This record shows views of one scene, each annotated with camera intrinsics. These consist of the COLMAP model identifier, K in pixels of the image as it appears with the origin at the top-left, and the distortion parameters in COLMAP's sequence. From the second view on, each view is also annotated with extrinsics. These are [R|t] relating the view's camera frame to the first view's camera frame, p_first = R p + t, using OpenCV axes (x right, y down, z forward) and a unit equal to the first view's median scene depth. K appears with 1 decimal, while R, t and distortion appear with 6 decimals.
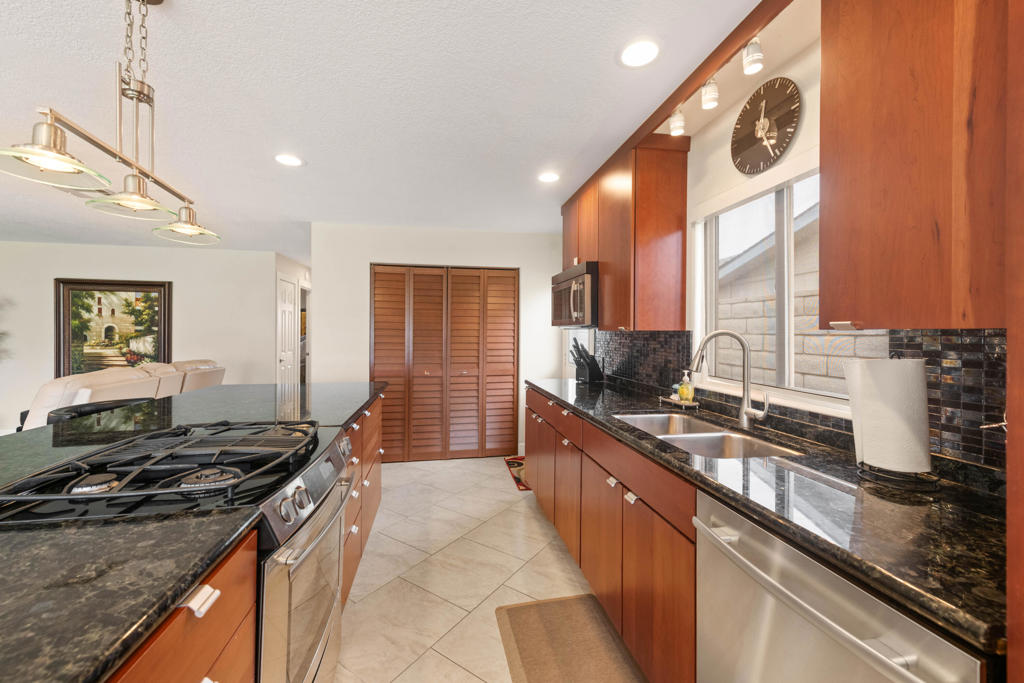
lens RADIAL K [[401.7, 0, 516.6], [0, 401.7, 331.3], [0, 0, 1]] dist [0.009221, -0.001716]
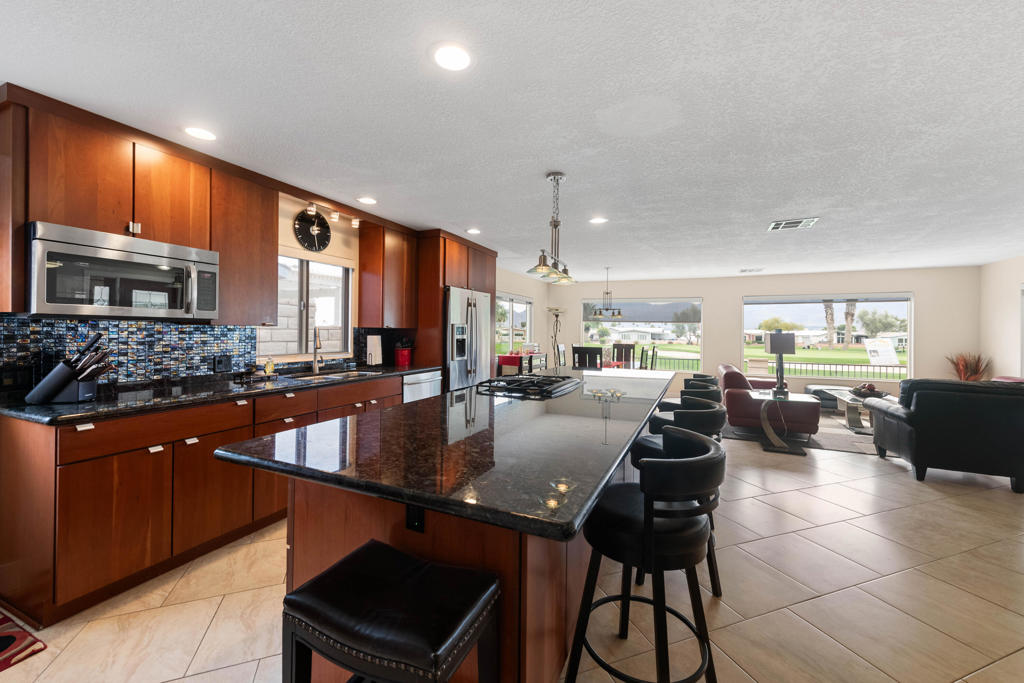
lens RADIAL K [[401.7, 0, 511.3], [0, 401.7, 332.0], [0, 0, 1]] dist [0.009221, -0.001716]
pose [[-0.803282, -0.016225, 0.595378, -0.591351], [-0.016851, 0.999848, 0.004512, -0.000606], [-0.595361, -0.006409, -0.803433, 0.829979]]
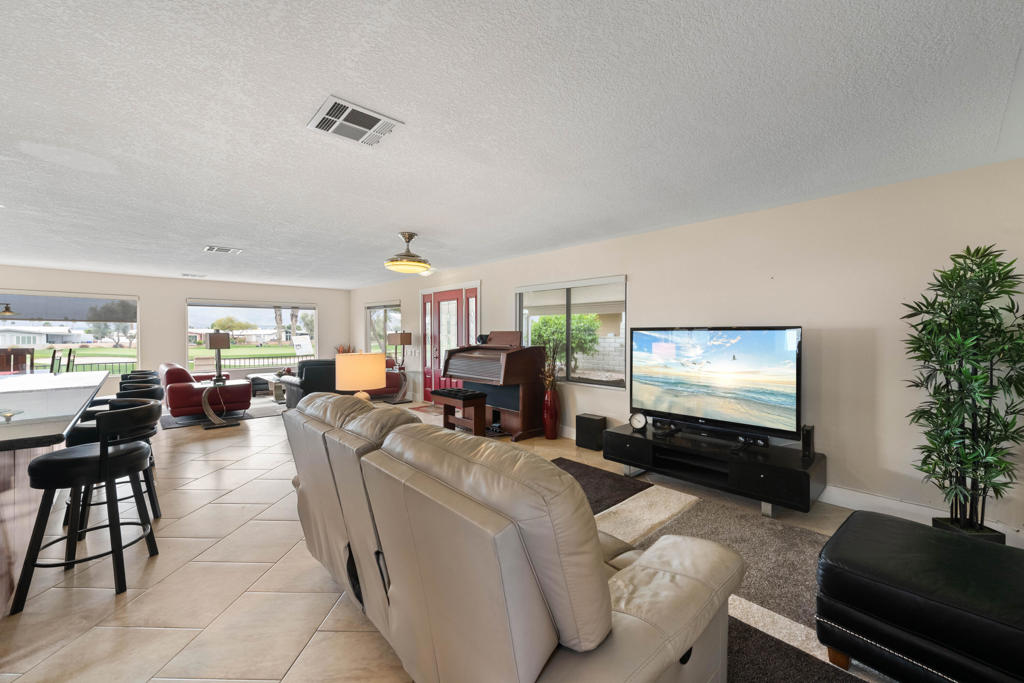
lens RADIAL K [[401.7, 0, 517.8], [0, 401.7, 336.0], [0, 0, 1]] dist [0.009221, -0.001716]
pose [[-0.846636, -0.001409, -0.532171, -0.655293], [-0.003356, 0.999991, 0.002691, -0.000557], [0.532162, 0.004064, -0.846633, 1.194485]]
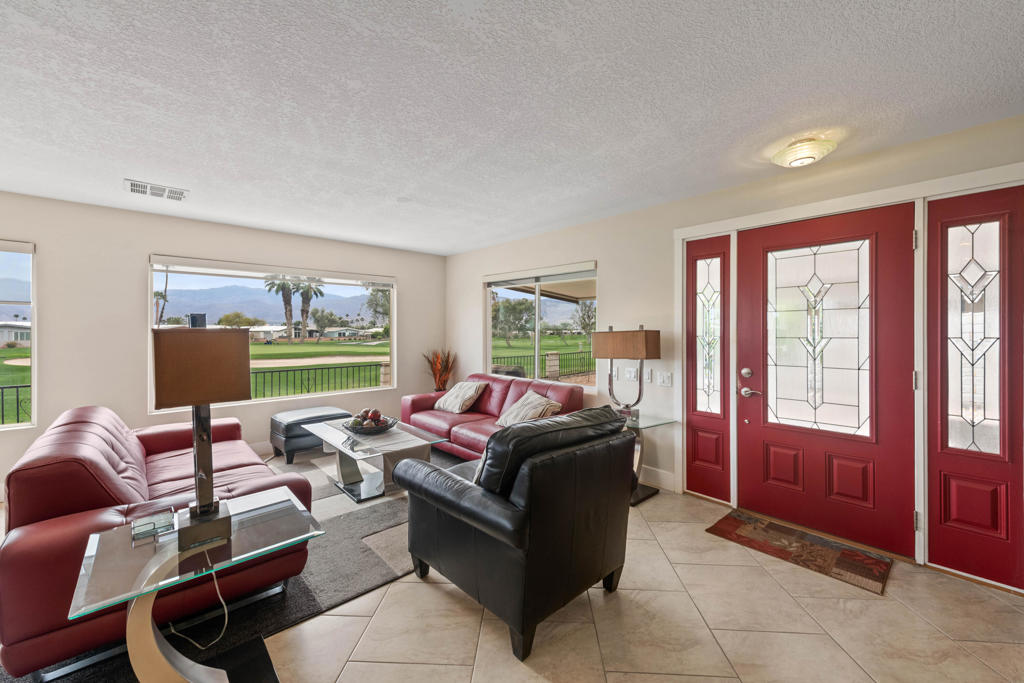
lens RADIAL K [[401.7, 0, 516.9], [0, 401.7, 332.4], [0, 0, 1]] dist [0.009221, -0.001716]
pose [[-0.853691, -0.005962, -0.520746, -0.574754], [-0.007124, 0.999975, 0.000231, -0.003642], [0.520731, 0.003907, -0.853712, -0.048940]]
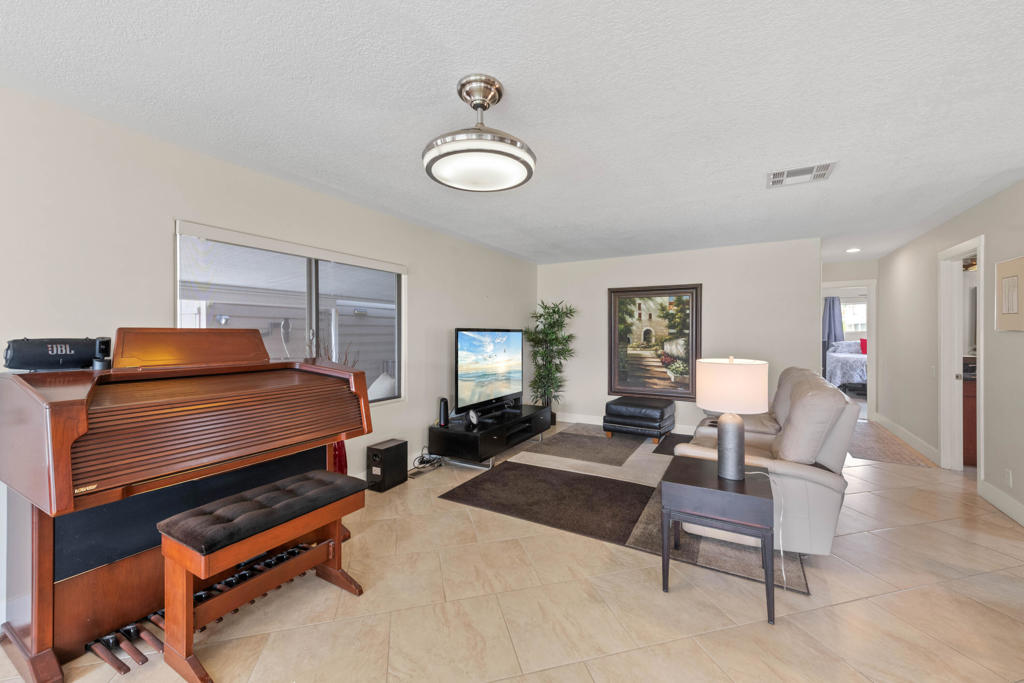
lens RADIAL K [[401.7, 0, 511.3], [0, 401.7, 333.3], [0, 0, 1]] dist [0.009221, -0.001716]
pose [[0.748725, -0.004812, -0.662863, -0.669196], [0.005484, 0.999984, -0.001064, -0.004072], [0.662858, -0.002839, 0.748740, -0.049712]]
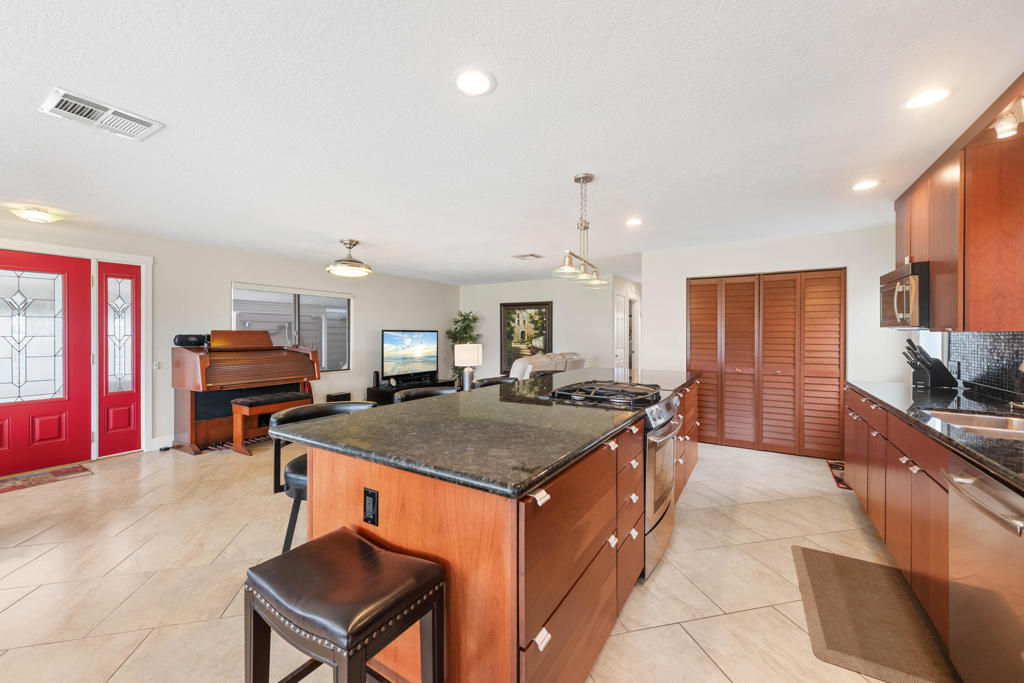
lens RADIAL K [[401.7, 0, 512.8], [0, 401.7, 331.6], [0, 0, 1]] dist [0.009221, -0.001716]
pose [[0.733241, -0.006531, -0.679938, 0.080584], [0.003819, 0.999978, -0.005486, -0.000222], [0.679958, 0.001426, 0.733249, -0.256648]]
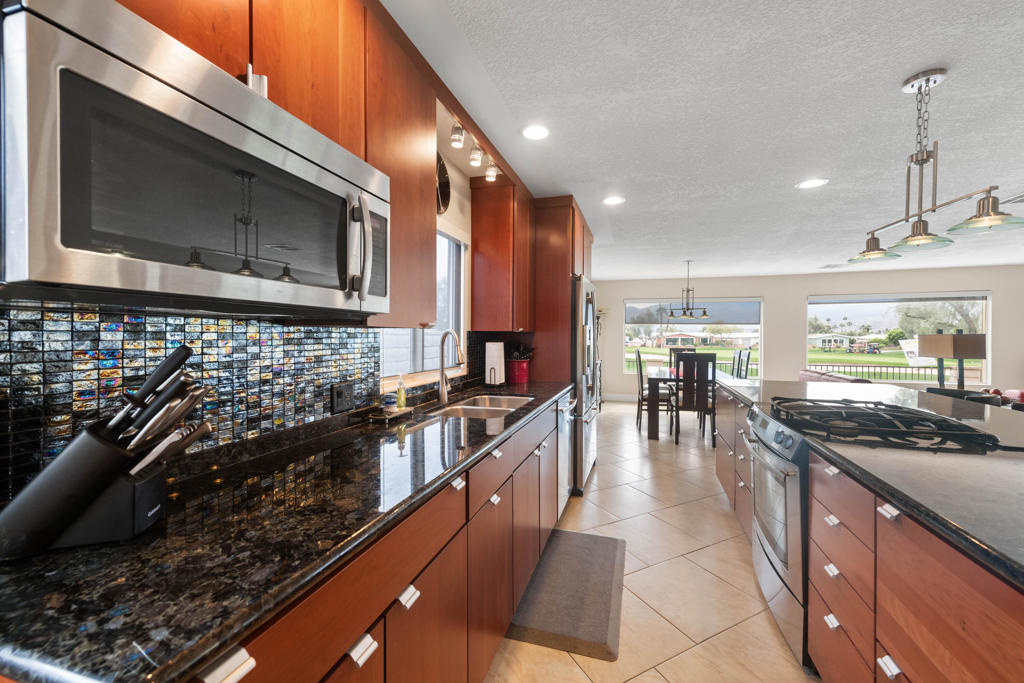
lens RADIAL K [[401.7, 0, 516.1], [0, 401.7, 341.5], [0, 0, 1]] dist [0.009221, -0.001716]
pose [[-0.874256, -0.016401, 0.485188, -0.115480], [-0.009545, 0.999817, 0.016598, 0.004764], [-0.485372, 0.009879, -0.874252, 0.821602]]
